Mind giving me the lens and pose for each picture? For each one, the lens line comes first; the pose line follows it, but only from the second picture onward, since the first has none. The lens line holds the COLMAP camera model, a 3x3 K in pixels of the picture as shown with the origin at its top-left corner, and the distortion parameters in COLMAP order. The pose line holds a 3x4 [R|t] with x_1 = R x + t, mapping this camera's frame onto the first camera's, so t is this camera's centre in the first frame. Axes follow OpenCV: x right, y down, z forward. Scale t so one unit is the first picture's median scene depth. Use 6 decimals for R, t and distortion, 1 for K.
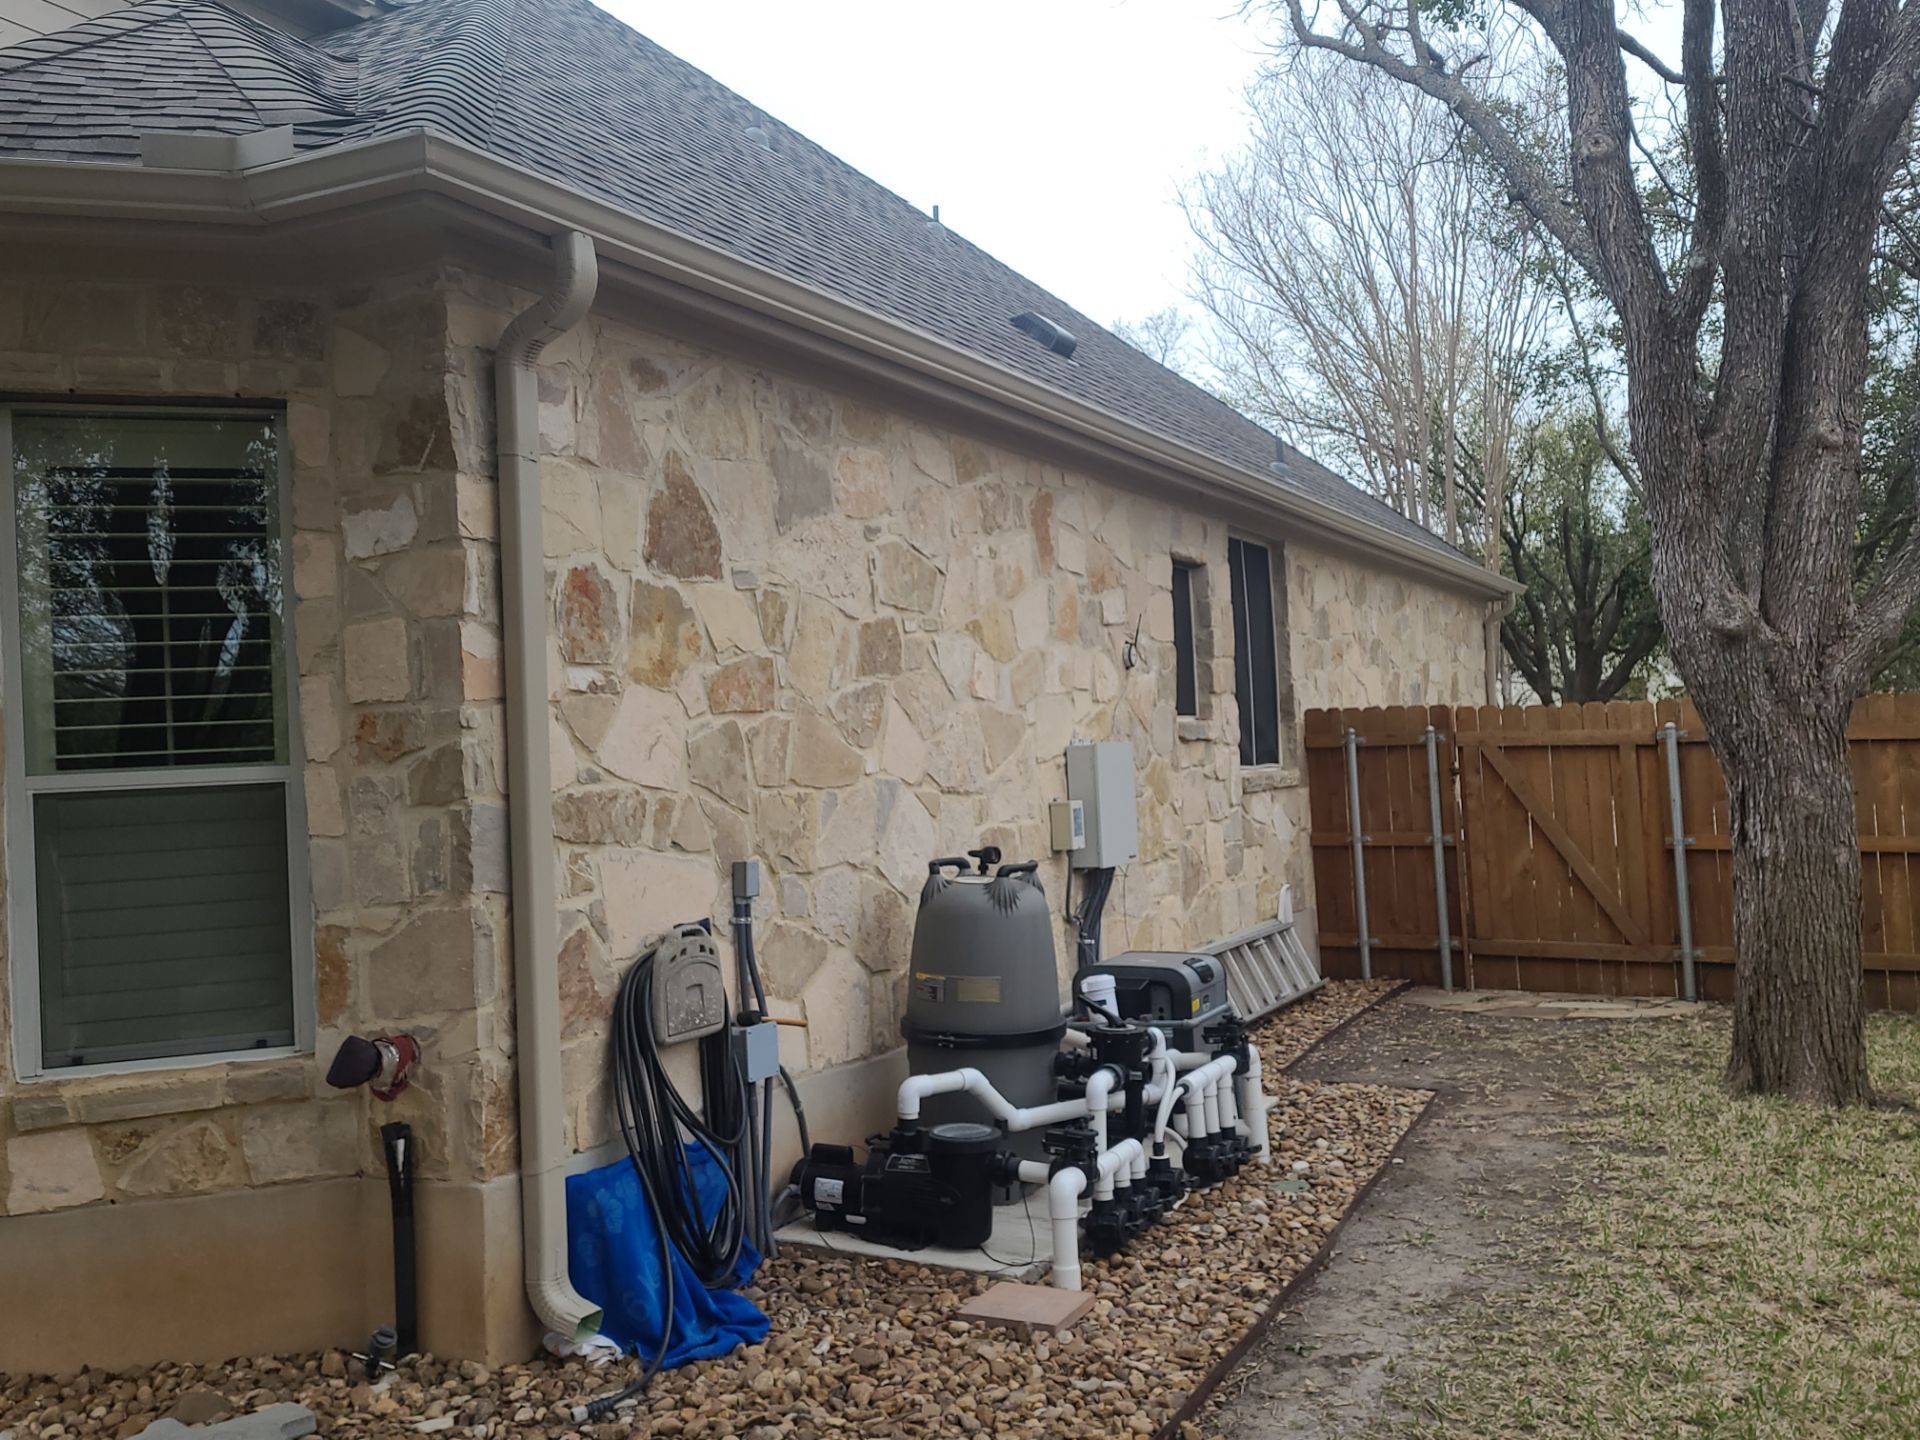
lens RADIAL K [[1787.4, 0, 937.7], [0, 1787.4, 723.8], [0, 0, 1]] dist [0.050562, -0.024754]
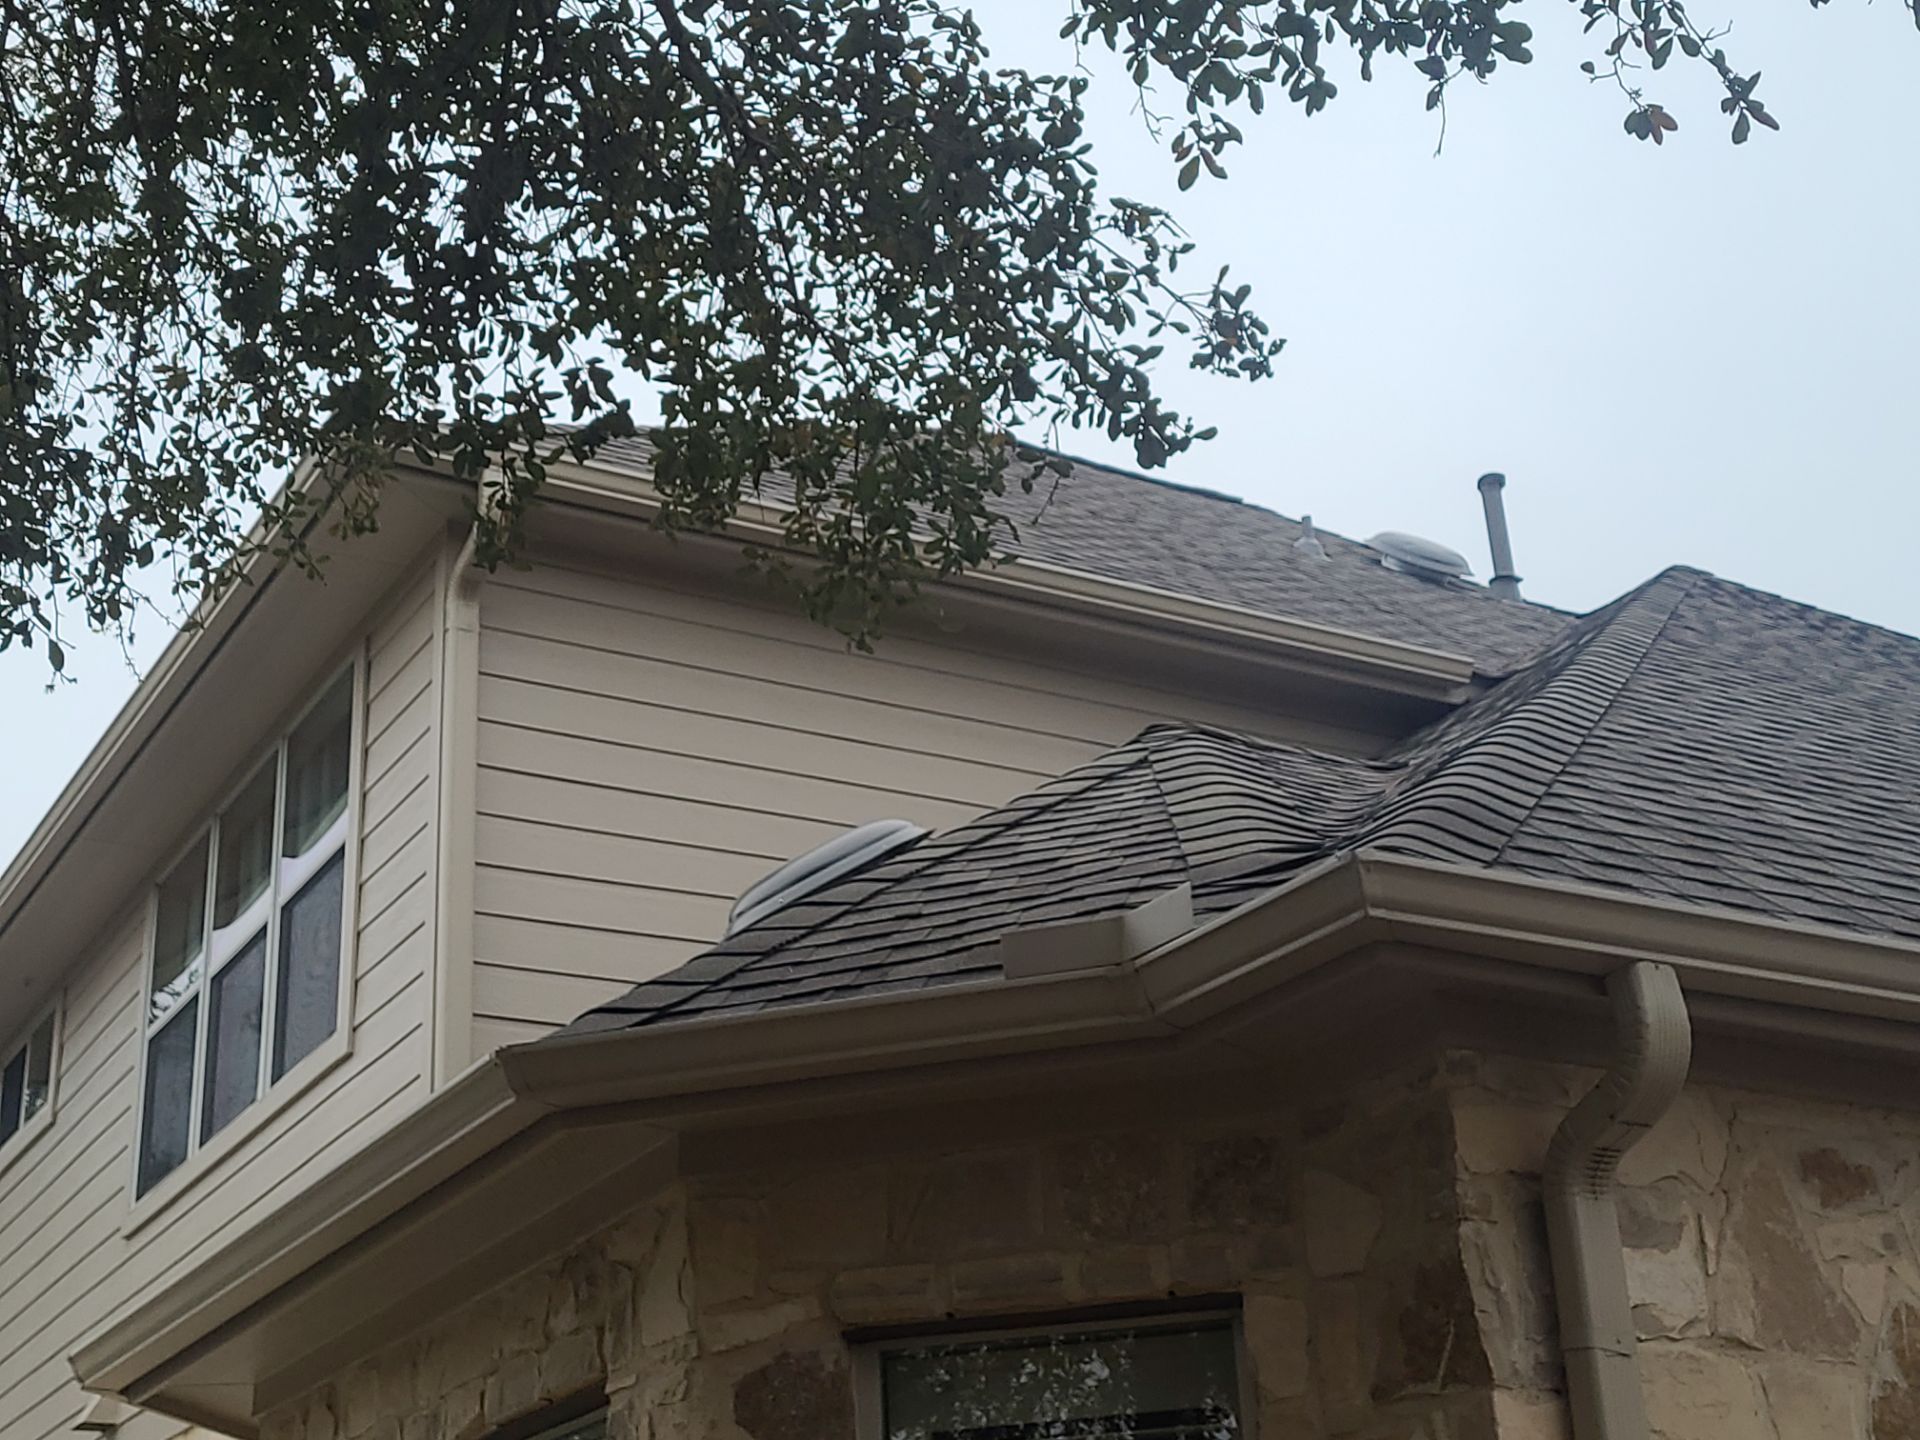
lens RADIAL K [[2719.9, 0, 960.0], [0, 2719.9, 720.0], [0, 0, 1]] dist [0.055335, 0.027572]
pose [[0.843919, -0.208487, -0.494301, 0.073819], [0.022174, 0.934164, -0.356154, -0.028297], [0.536012, 0.289605, 0.792982, 0.126354]]
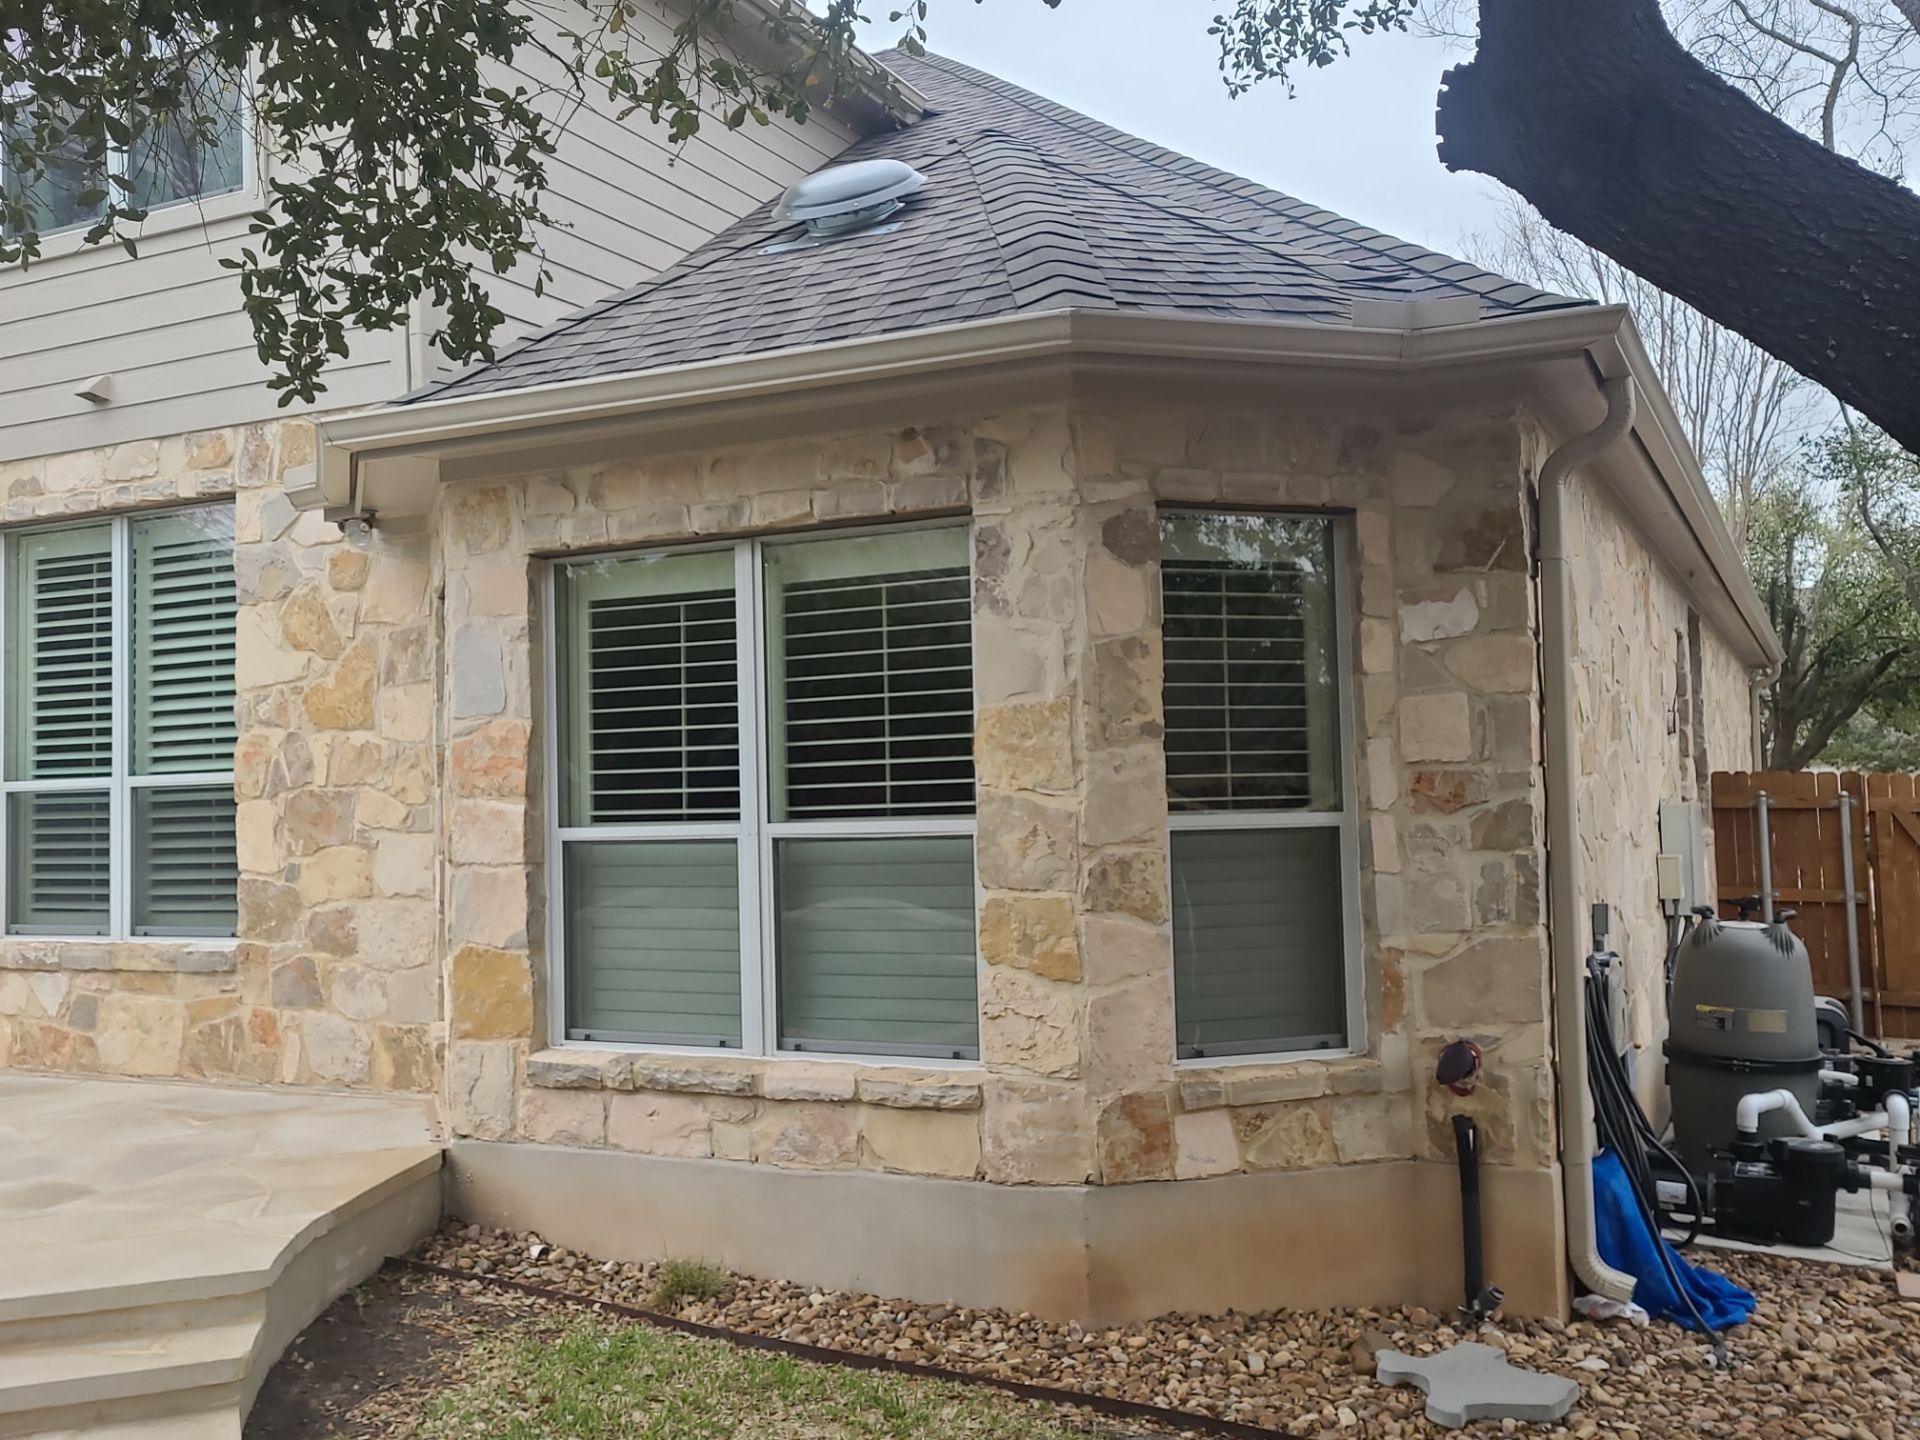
lens RADIAL K [[1778.3, 0, 960.0], [0, 1778.3, 720.0], [0, 0, 1]] dist [0.057117, -0.015915]
pose [[0.999636, 0.026456, 0.005232, -0.640006], [-0.026322, 0.999362, -0.024135, -0.002949], [-0.005867, 0.023989, 0.999695, -0.190349]]
